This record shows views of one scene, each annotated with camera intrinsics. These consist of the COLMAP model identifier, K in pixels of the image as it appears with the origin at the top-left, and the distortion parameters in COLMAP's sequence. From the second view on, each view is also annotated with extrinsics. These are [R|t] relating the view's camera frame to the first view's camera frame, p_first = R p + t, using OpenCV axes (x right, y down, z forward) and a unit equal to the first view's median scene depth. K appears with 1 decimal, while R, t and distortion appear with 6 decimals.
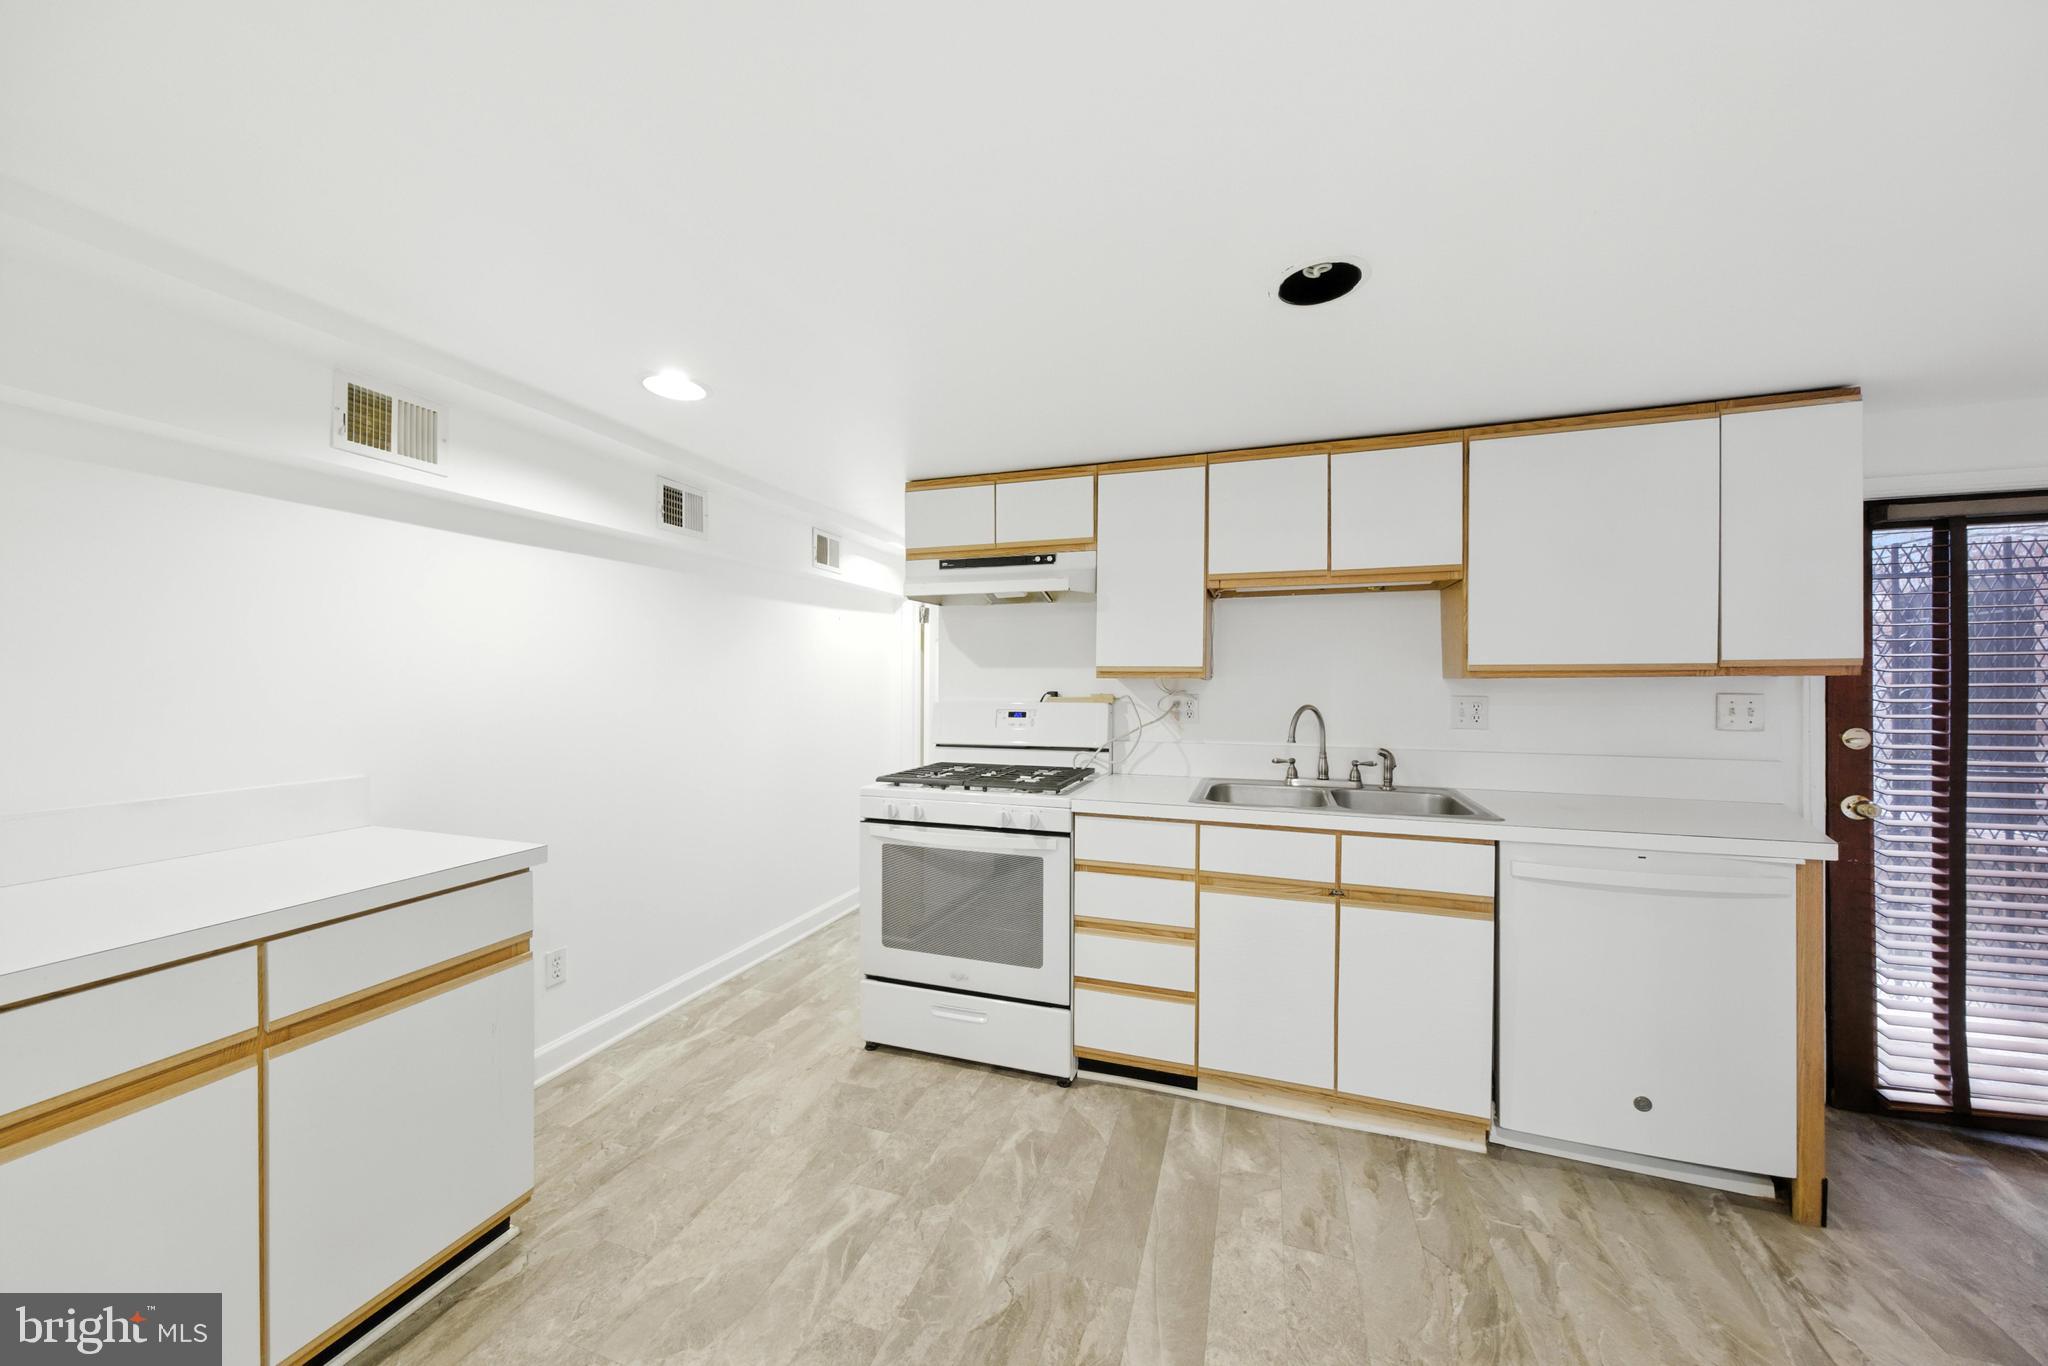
lens RADIAL K [[710.9, 0, 1024.4], [0, 710.9, 683.5], [0, 0, 1]] dist [-0.007008, 0.000313]
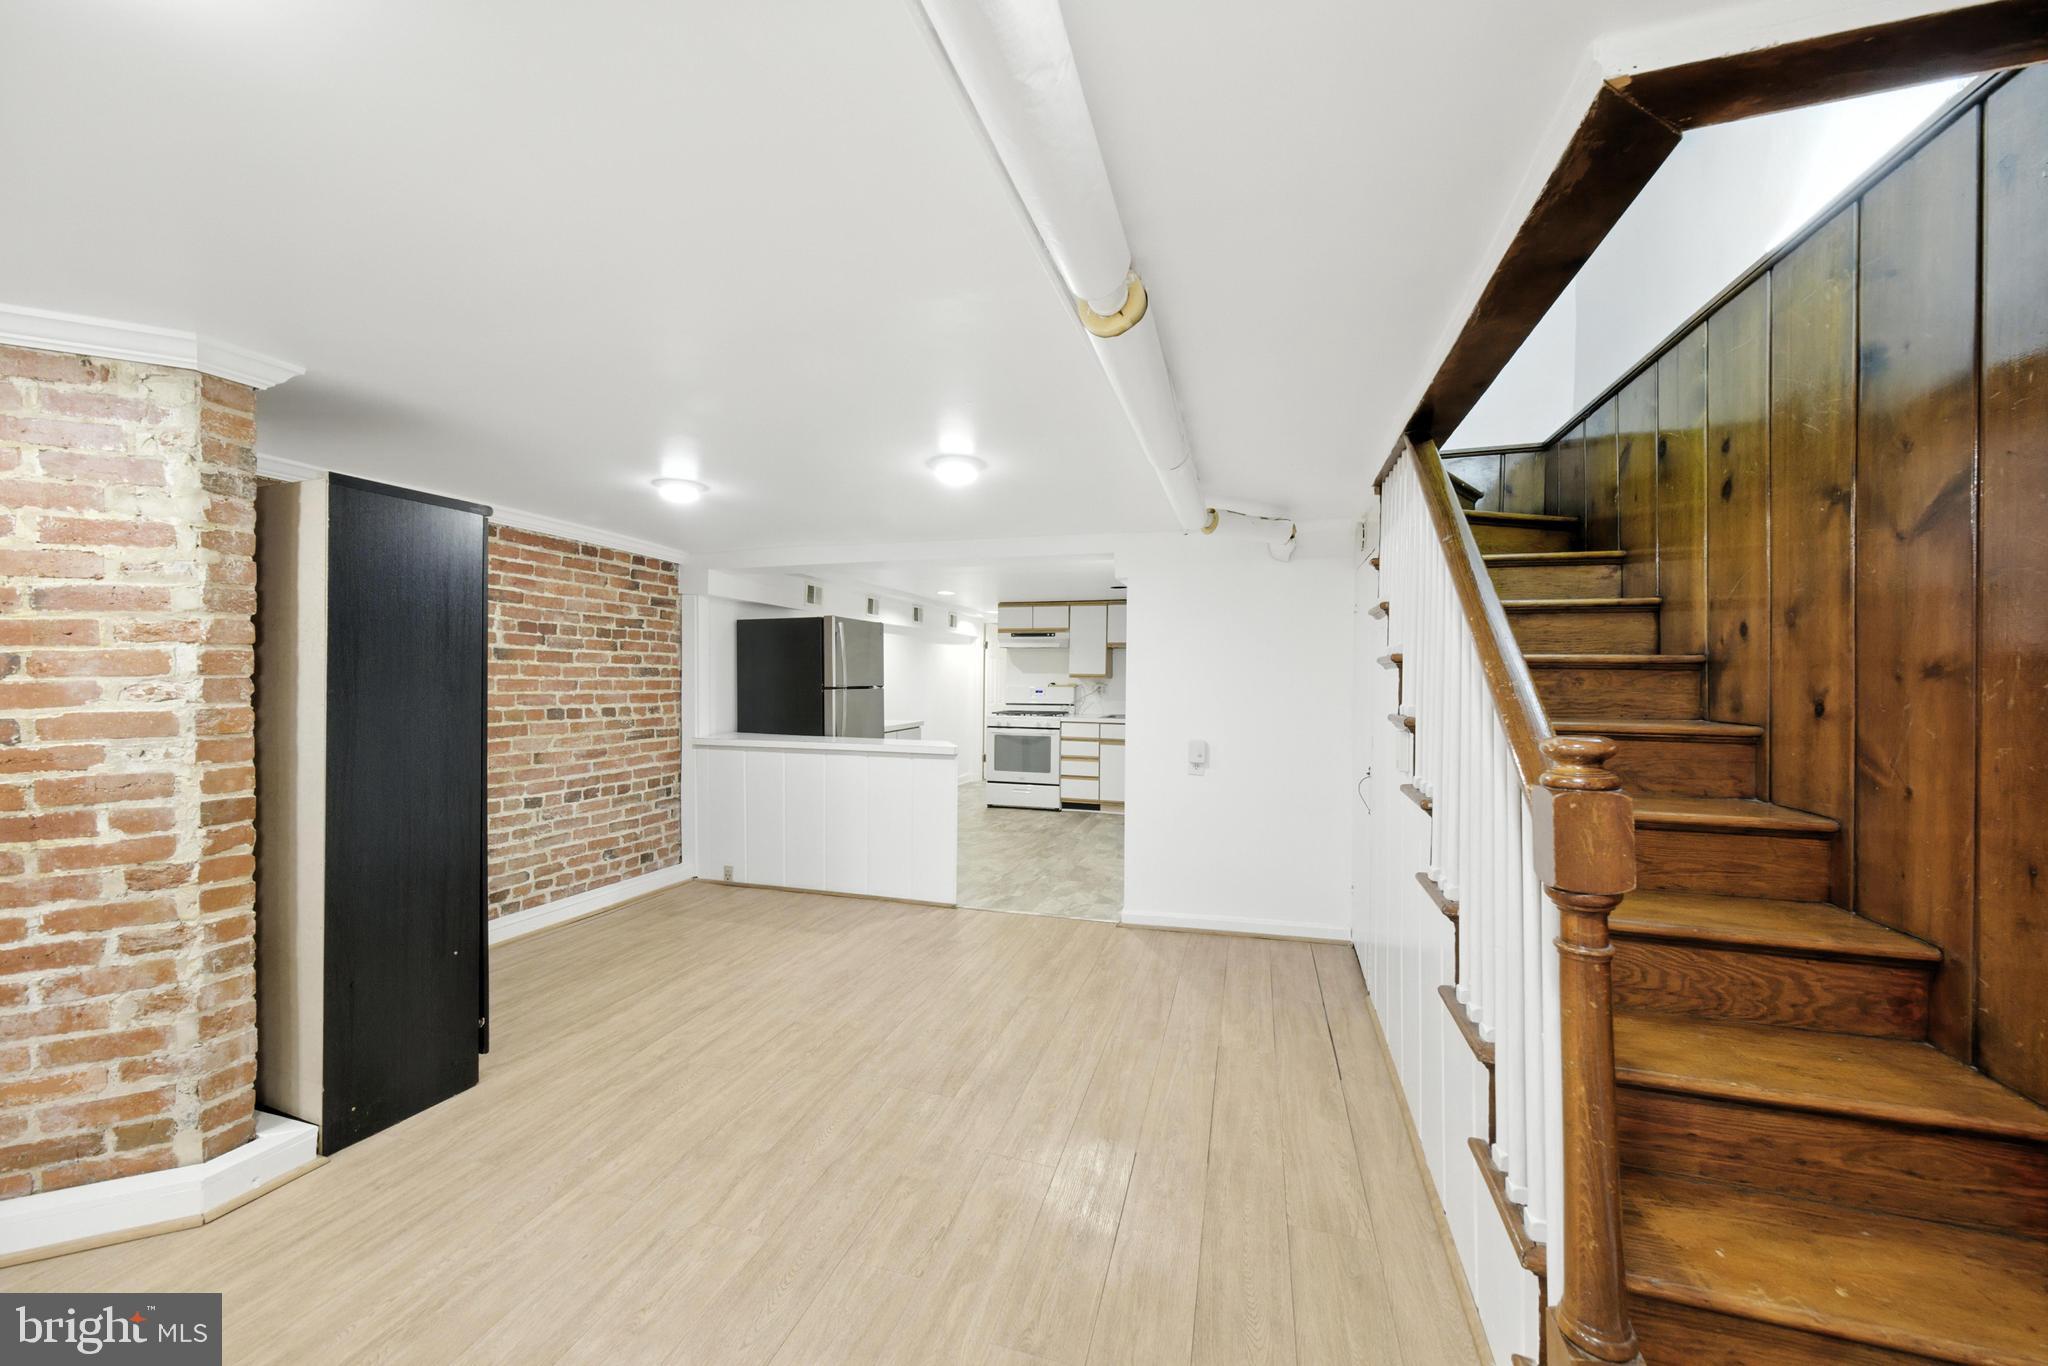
lens RADIAL K [[710.9, 0, 1026.4], [0, 710.9, 678.8], [0, 0, 1]] dist [-0.007008, 0.000313]
pose [[0.999713, 0.006207, 0.023147, -0.139269], [-0.006146, 0.999977, -0.002721, 0.005253], [-0.023163, 0.002578, 0.999728, -1.891567]]
